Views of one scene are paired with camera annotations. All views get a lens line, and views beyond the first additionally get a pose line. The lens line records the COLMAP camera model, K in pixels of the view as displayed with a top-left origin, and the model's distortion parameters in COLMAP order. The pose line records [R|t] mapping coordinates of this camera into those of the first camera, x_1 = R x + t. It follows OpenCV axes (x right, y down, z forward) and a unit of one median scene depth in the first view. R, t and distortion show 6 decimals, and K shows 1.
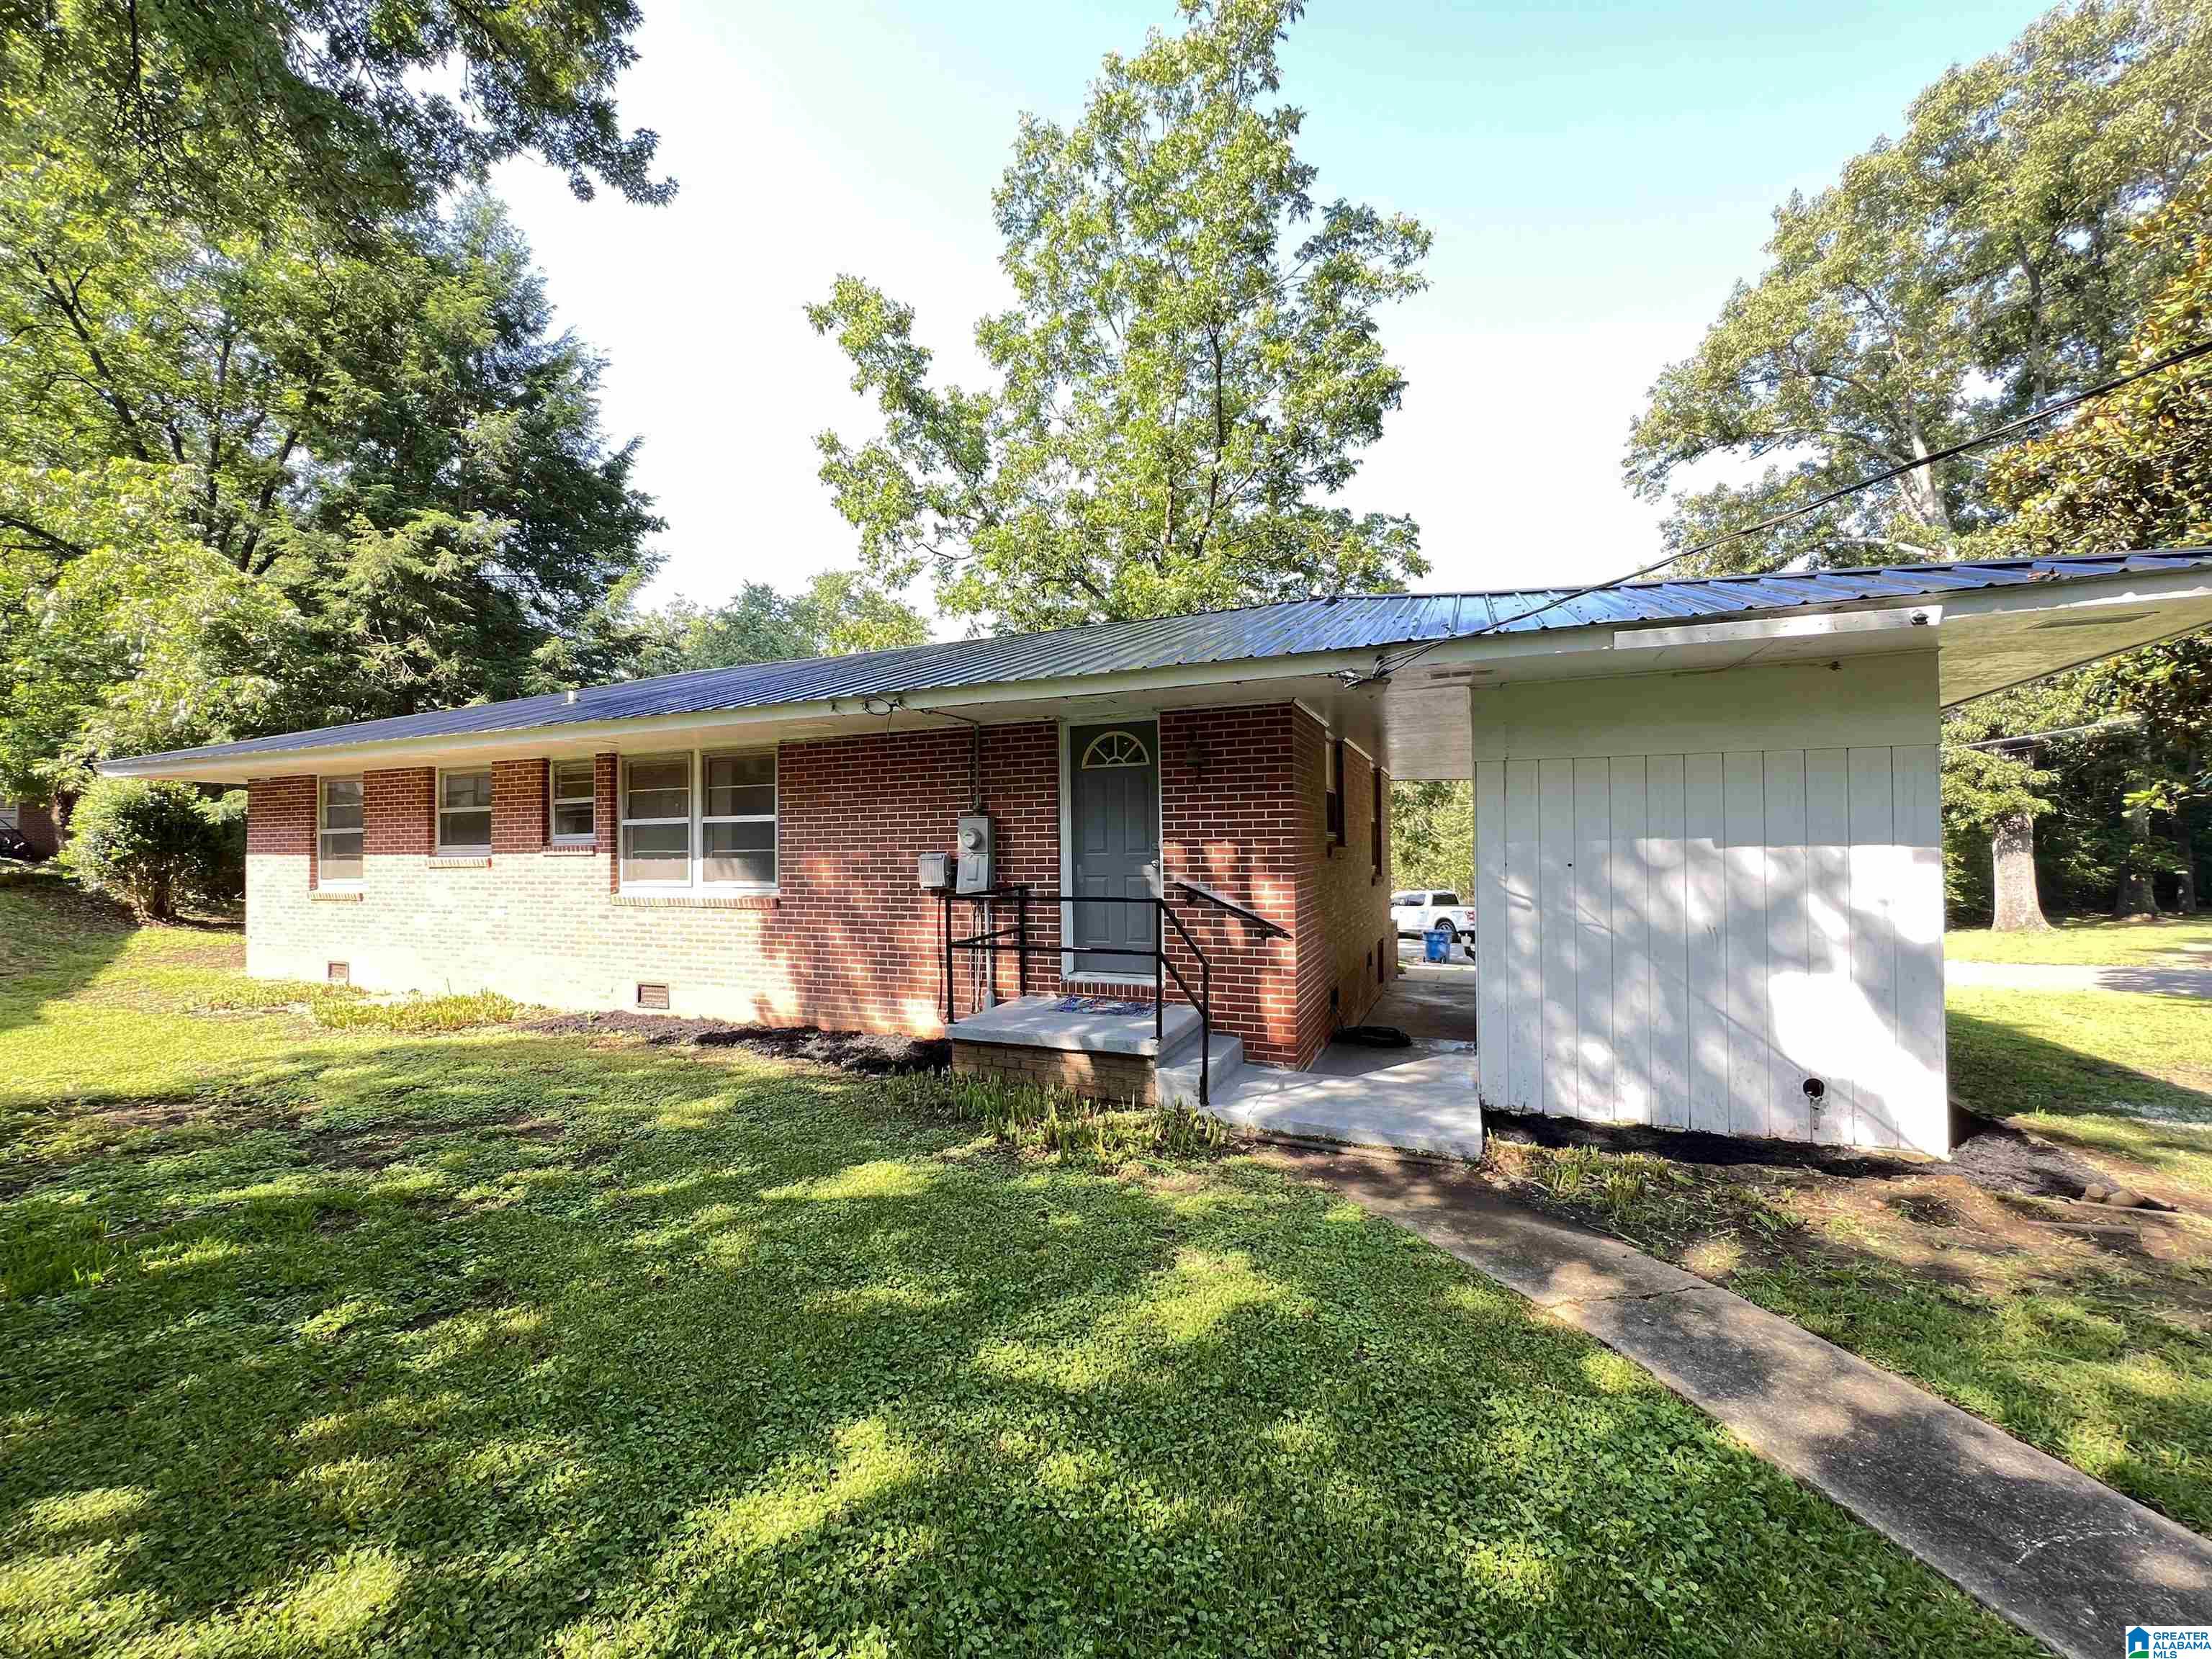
lens RADIAL K [[883.0, 0, 1106.9], [0, 883.0, 829.3], [0, 0, 1]] dist [-0.001632, -0.000749]
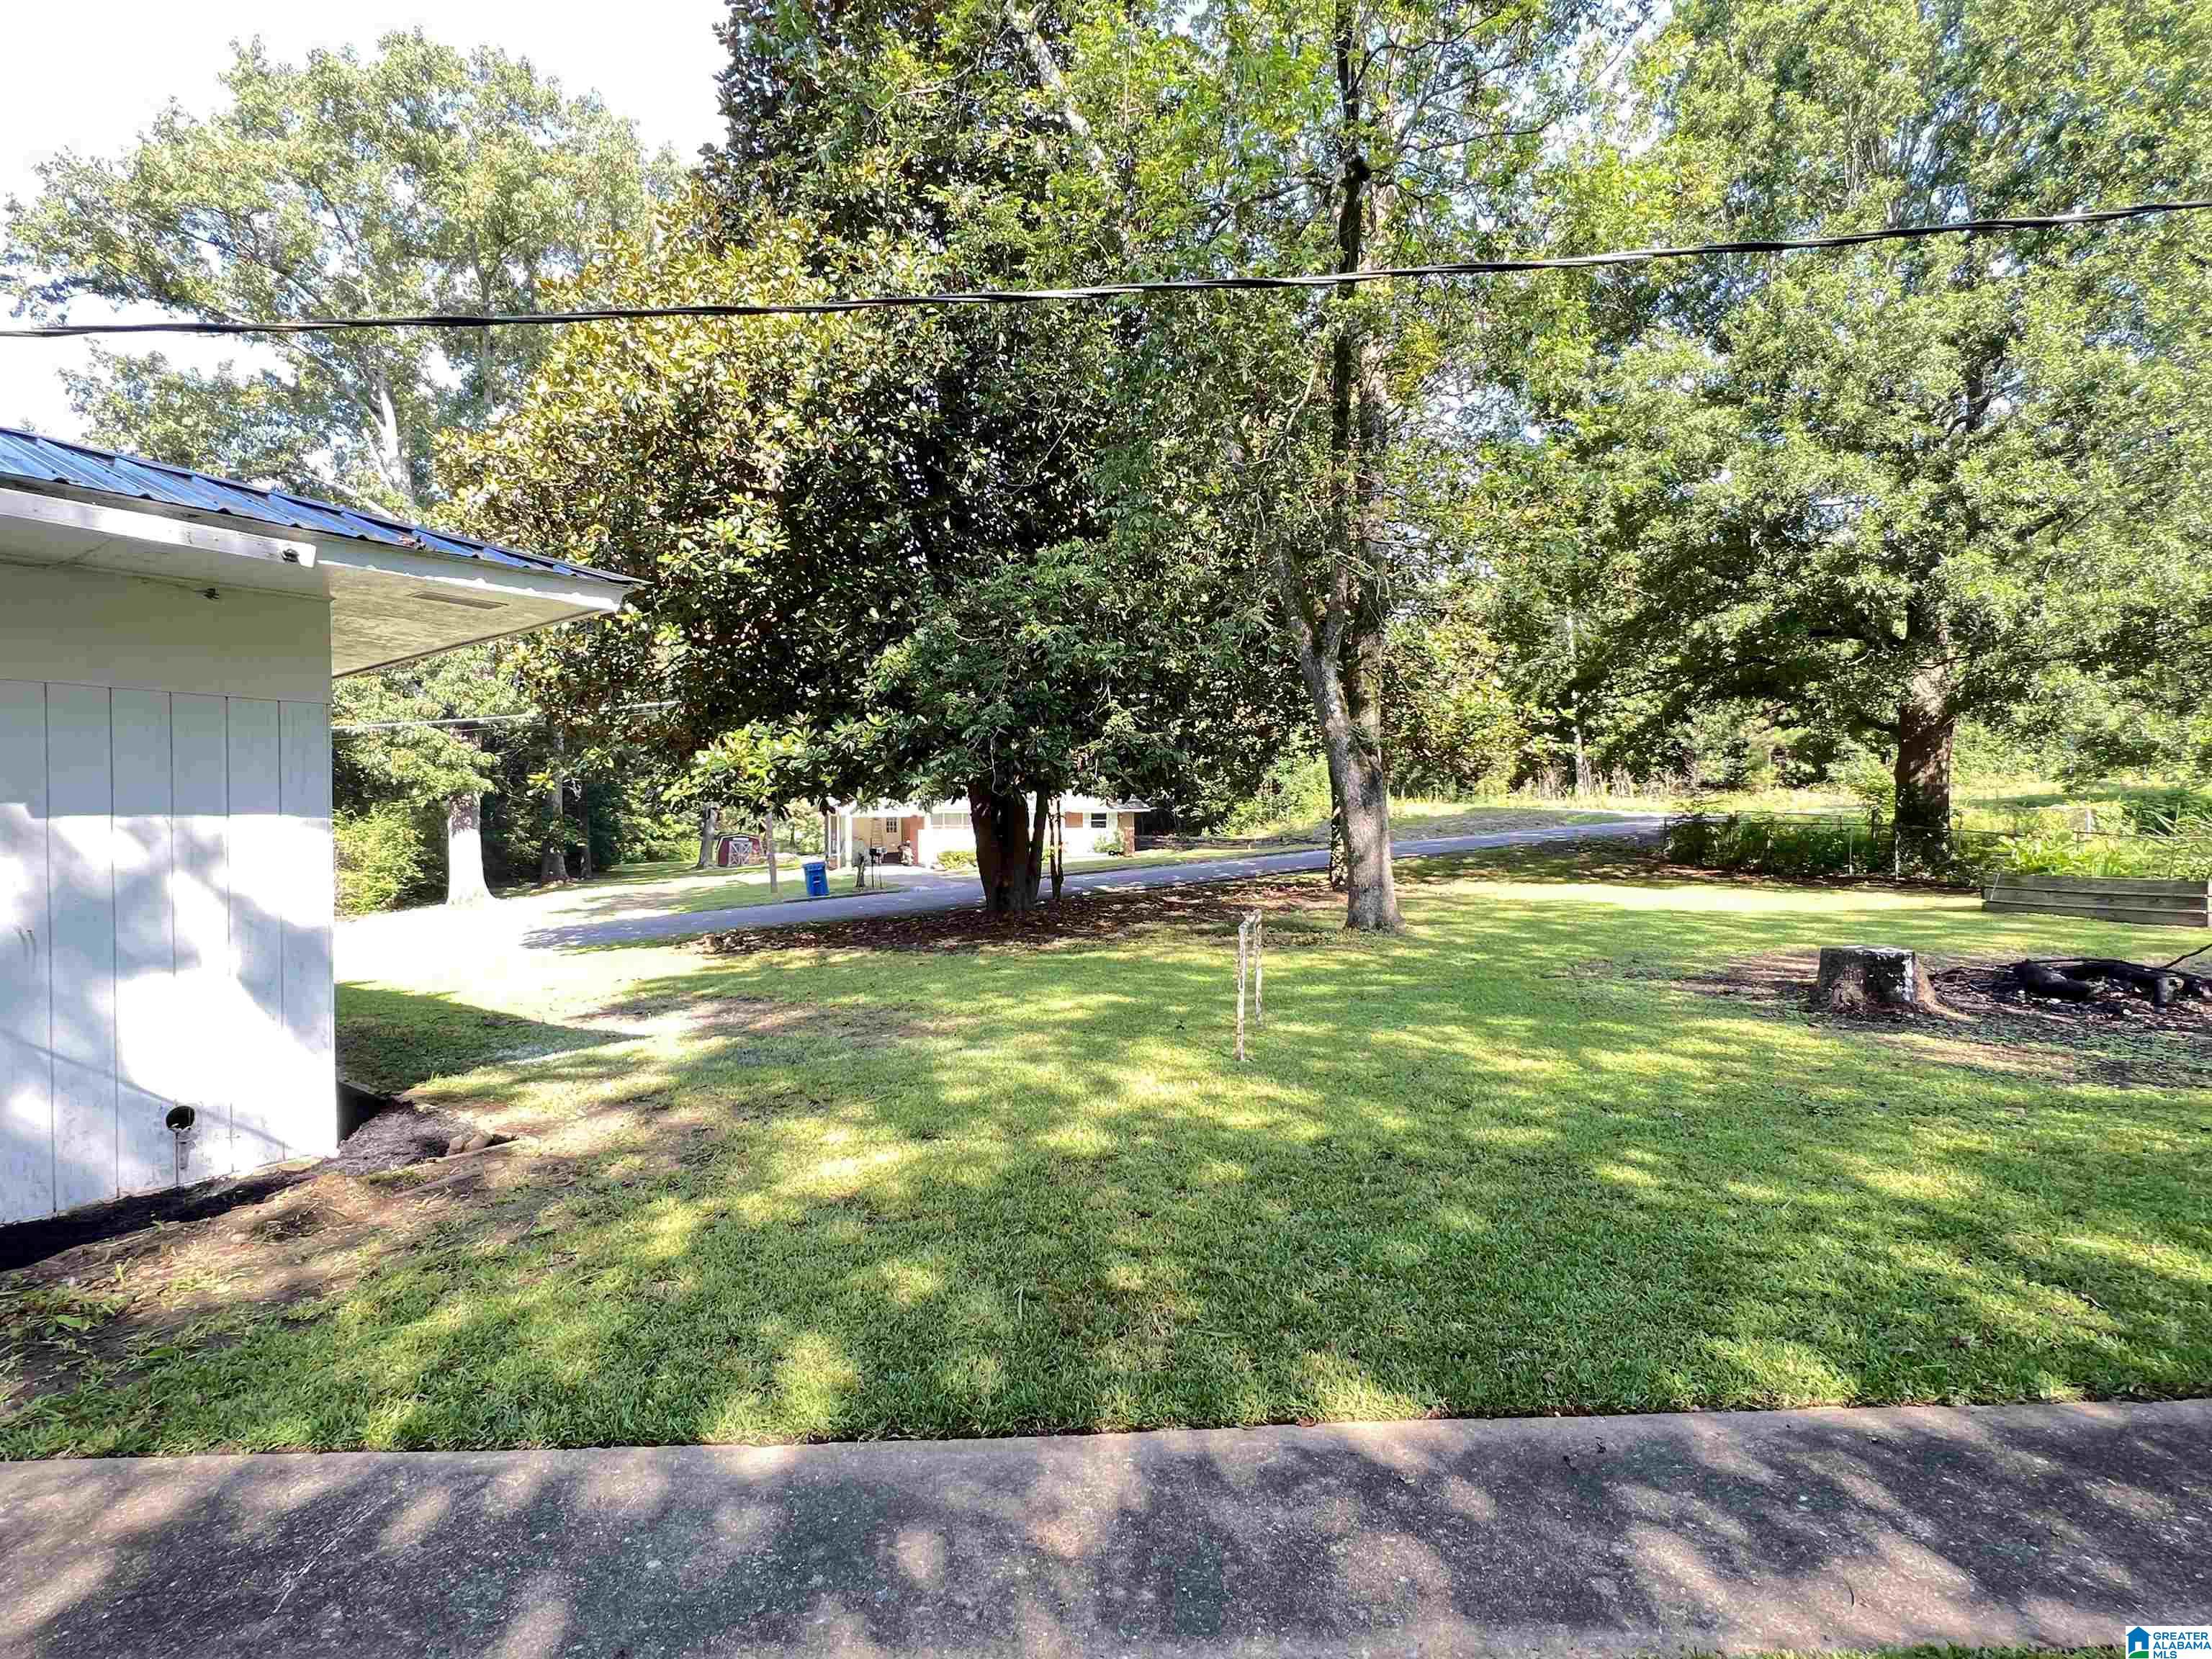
lens RADIAL K [[969.7, 0, 1108.8], [0, 969.7, 830.6], [0, 0, 1]] dist [-0.001174, -0.000540]
pose [[0.221747, -0.003942, 0.975096, 0.126527], [-0.017142, 0.999822, 0.007940, 0.010656], [-0.974954, -0.018476, 0.221640, -0.009062]]
